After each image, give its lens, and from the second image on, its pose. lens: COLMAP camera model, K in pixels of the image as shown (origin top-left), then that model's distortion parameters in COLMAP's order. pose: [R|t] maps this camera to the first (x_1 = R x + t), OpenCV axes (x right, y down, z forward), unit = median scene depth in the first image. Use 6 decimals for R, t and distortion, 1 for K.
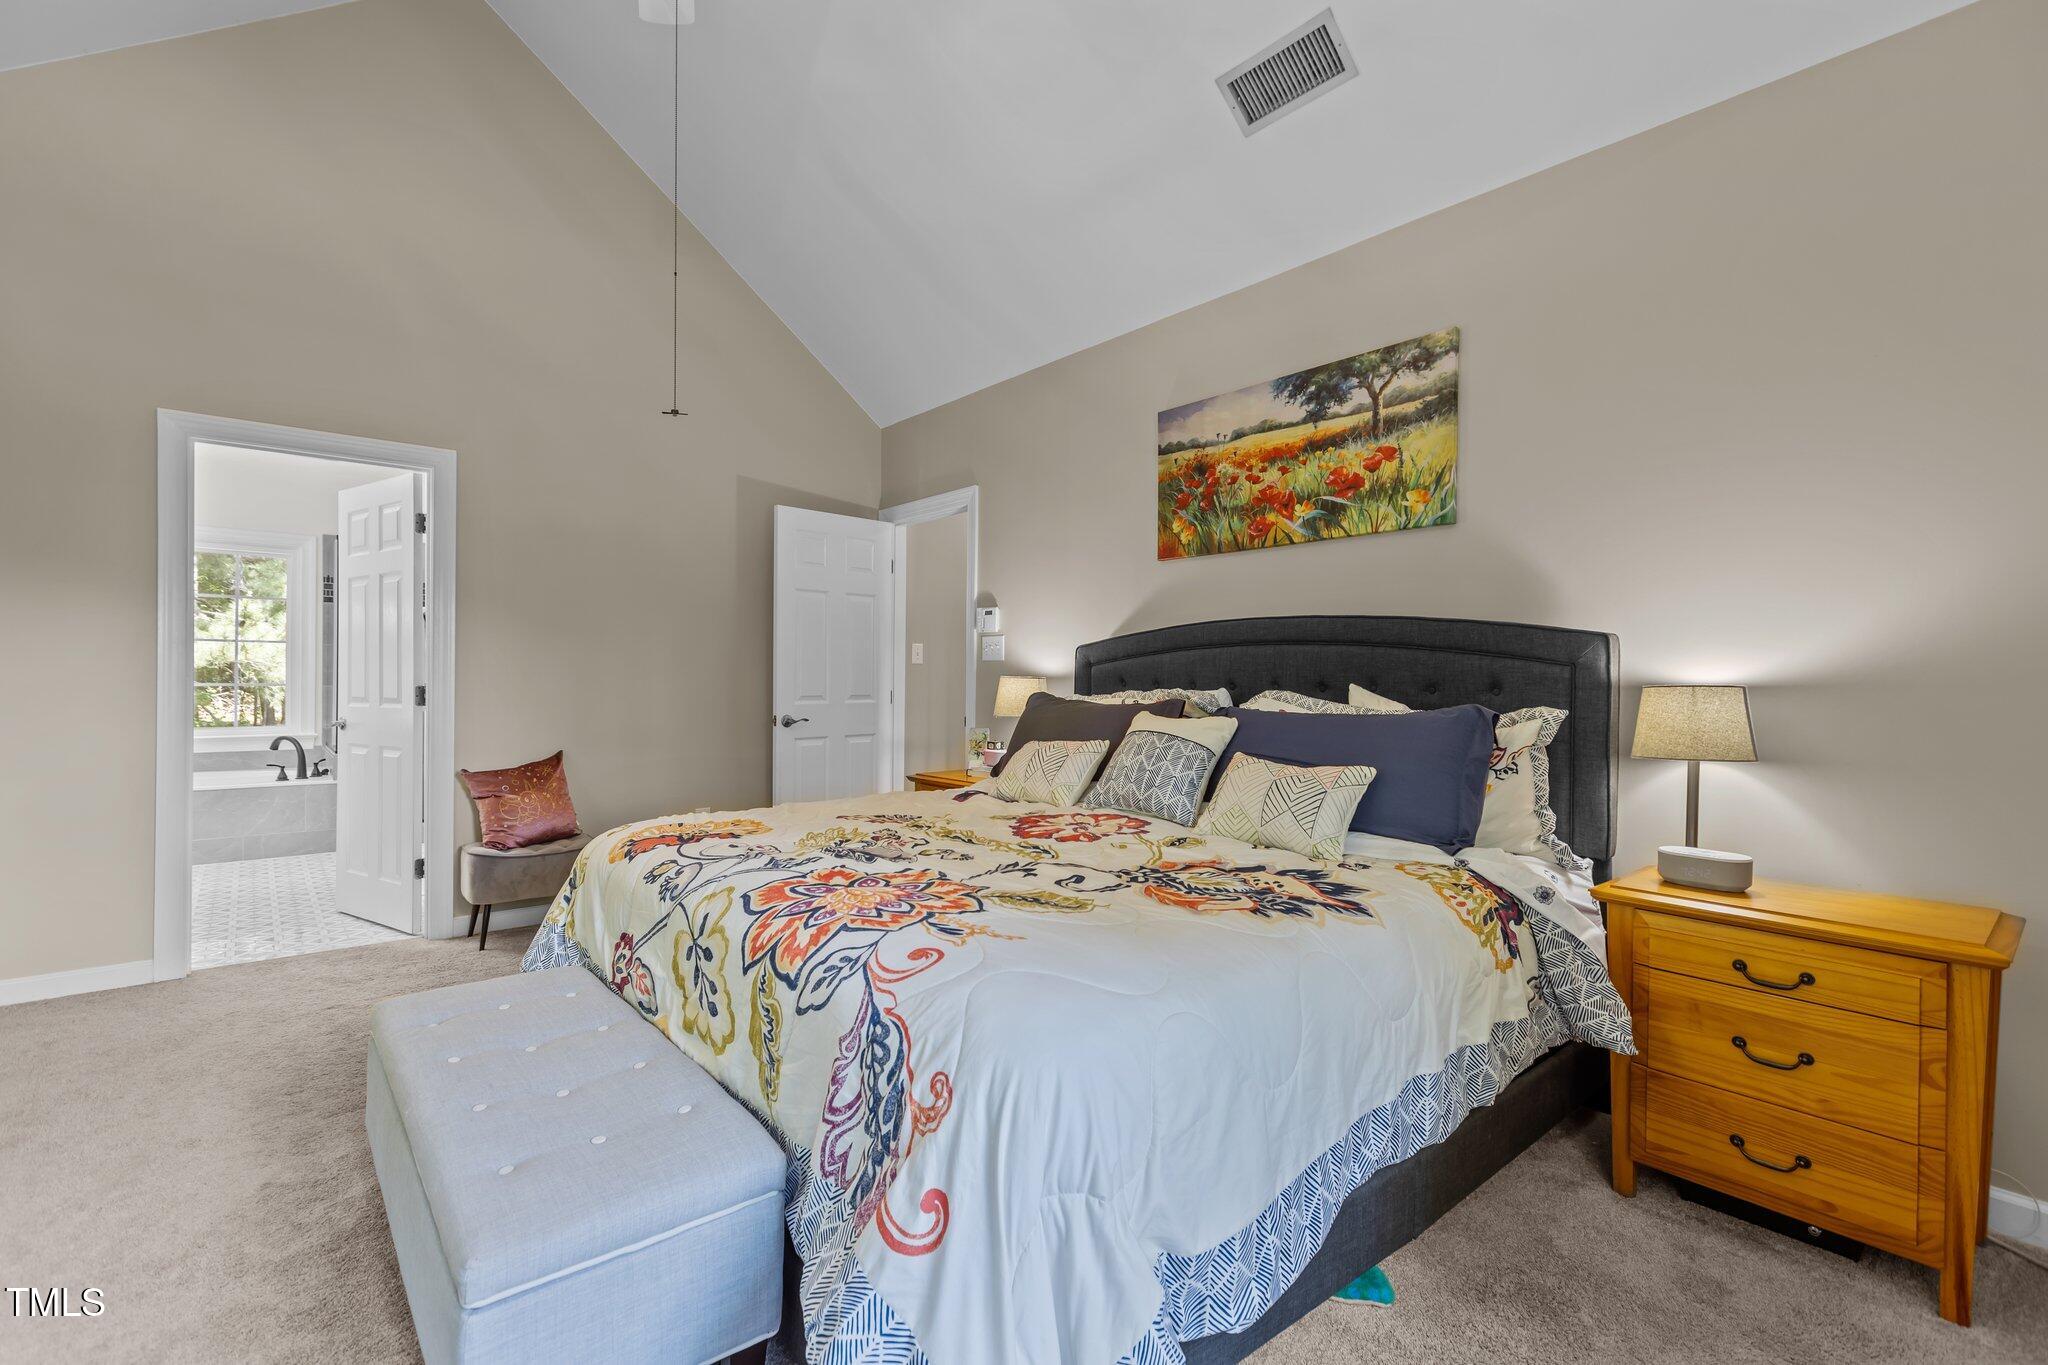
lens RADIAL K [[919.9, 0, 1044.1], [0, 919.9, 684.8], [0, 0, 1]] dist [0.002704, 0.000245]
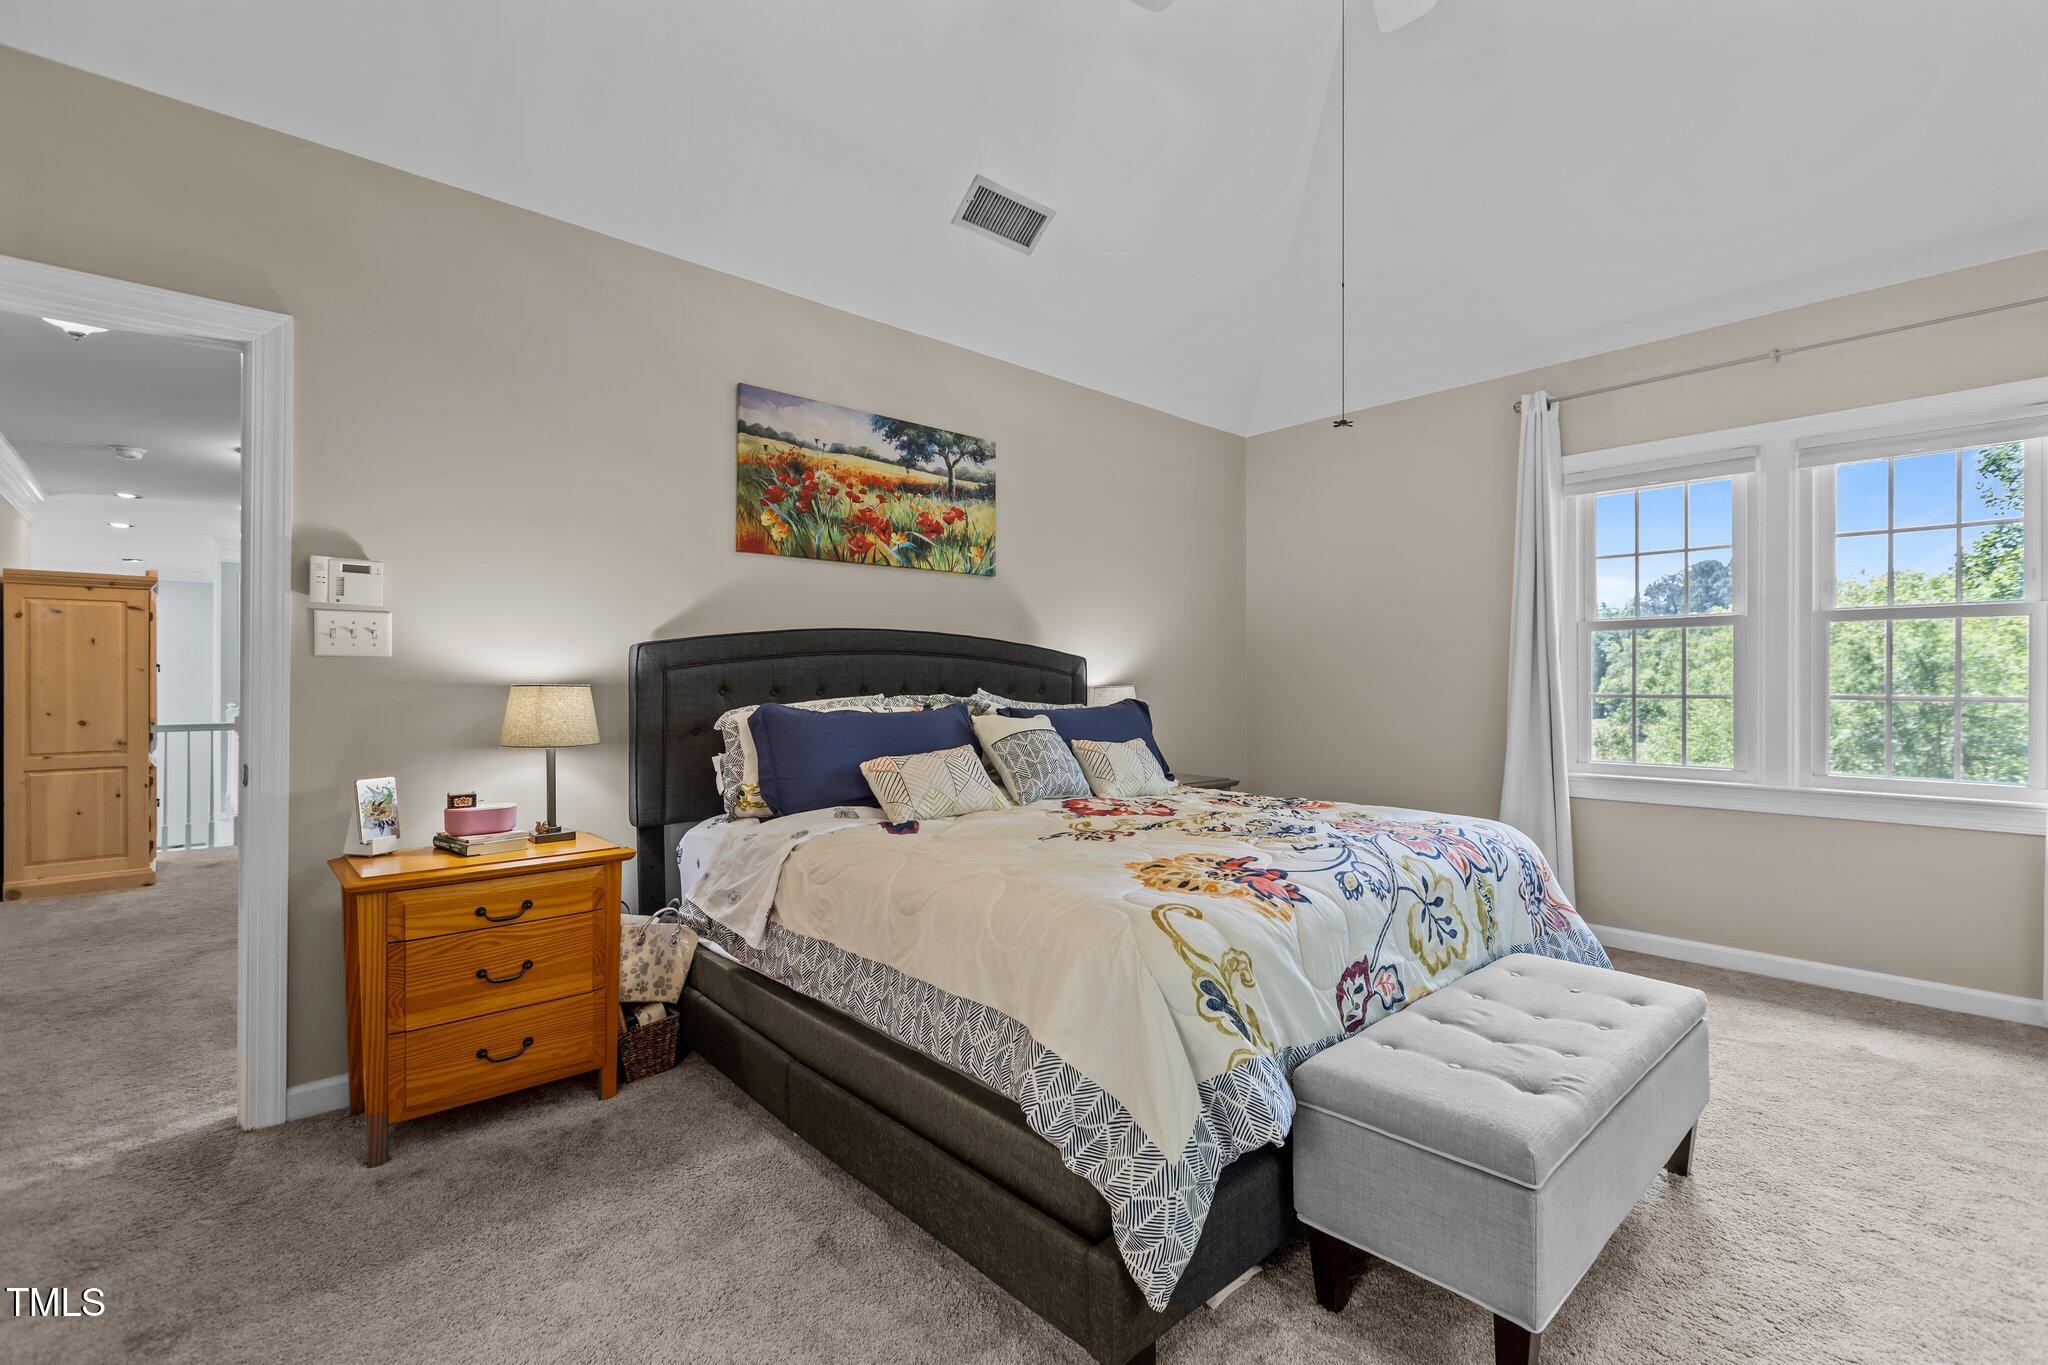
lens RADIAL K [[919.9, 0, 1030.1], [0, 919.9, 679.9], [0, 0, 1]] dist [0.002704, 0.000245]
pose [[-0.037456, -0.006905, 0.999274, -0.863092], [0.006996, 0.999950, 0.007172, -0.018496], [-0.999274, 0.007259, -0.037405, 0.852489]]
